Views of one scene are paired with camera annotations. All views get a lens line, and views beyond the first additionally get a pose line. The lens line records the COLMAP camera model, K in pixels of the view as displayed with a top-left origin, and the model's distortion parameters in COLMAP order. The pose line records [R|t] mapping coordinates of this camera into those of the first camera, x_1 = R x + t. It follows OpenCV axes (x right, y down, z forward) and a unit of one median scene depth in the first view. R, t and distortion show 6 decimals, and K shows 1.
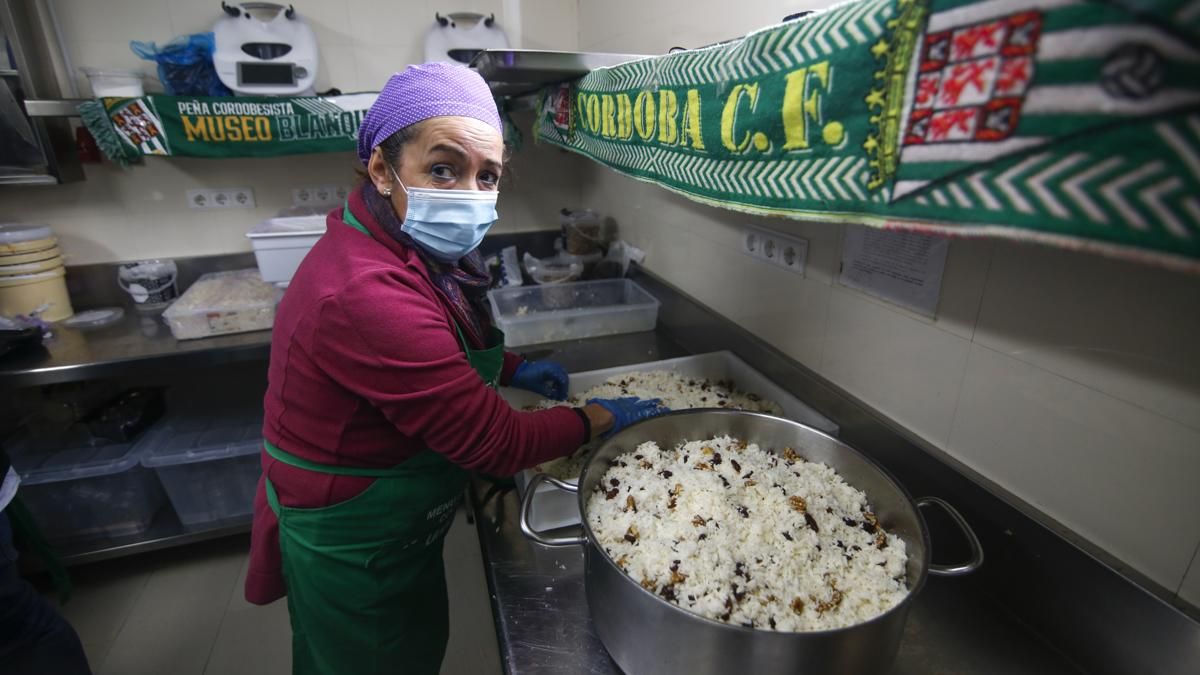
lens RADIAL K [[589.3, 0, 600.0], [0, 589.3, 337.5], [0, 0, 1]] dist [-0.010455, 0.005408]
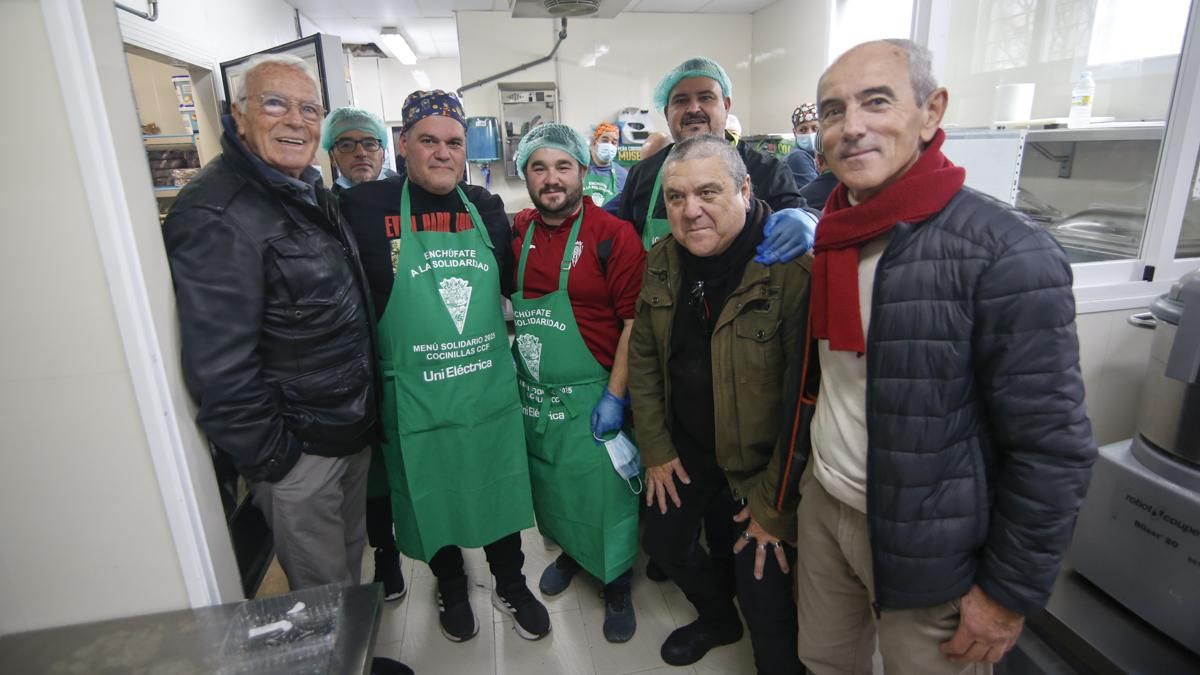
lens RADIAL K [[640.5, 0, 600.0], [0, 640.5, 337.5], [0, 0, 1]] dist [0.020355, 0.000186]
pose [[0.992343, 0.015991, -0.122474, -1.319989], [-0.023814, 0.997749, -0.062681, 2.303537], [0.121196, 0.065118, 0.990490, -6.500240]]
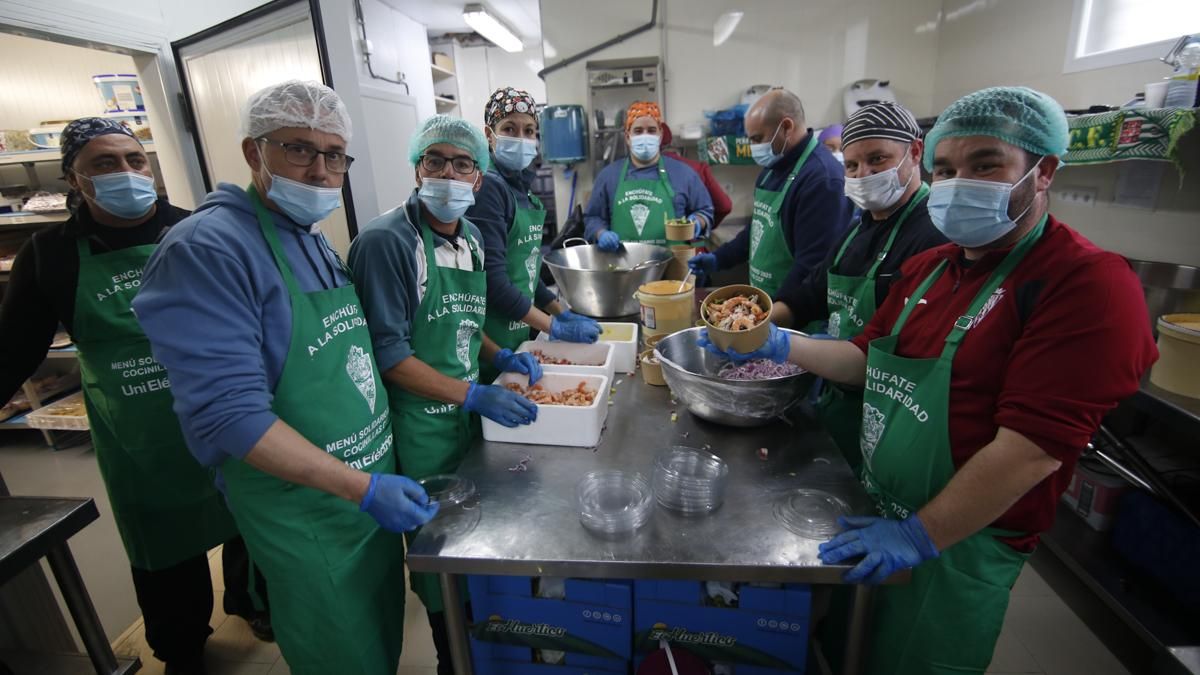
lens RADIAL K [[589.3, 0, 600.0], [0, 589.3, 337.5], [0, 0, 1]] dist [-0.010455, 0.005408]
pose [[0.926972, 0.080745, -0.366338, -1.113736], [-0.091968, 0.995674, -0.013254, 1.242009], [0.363683, 0.045977, 0.930387, -3.600006]]
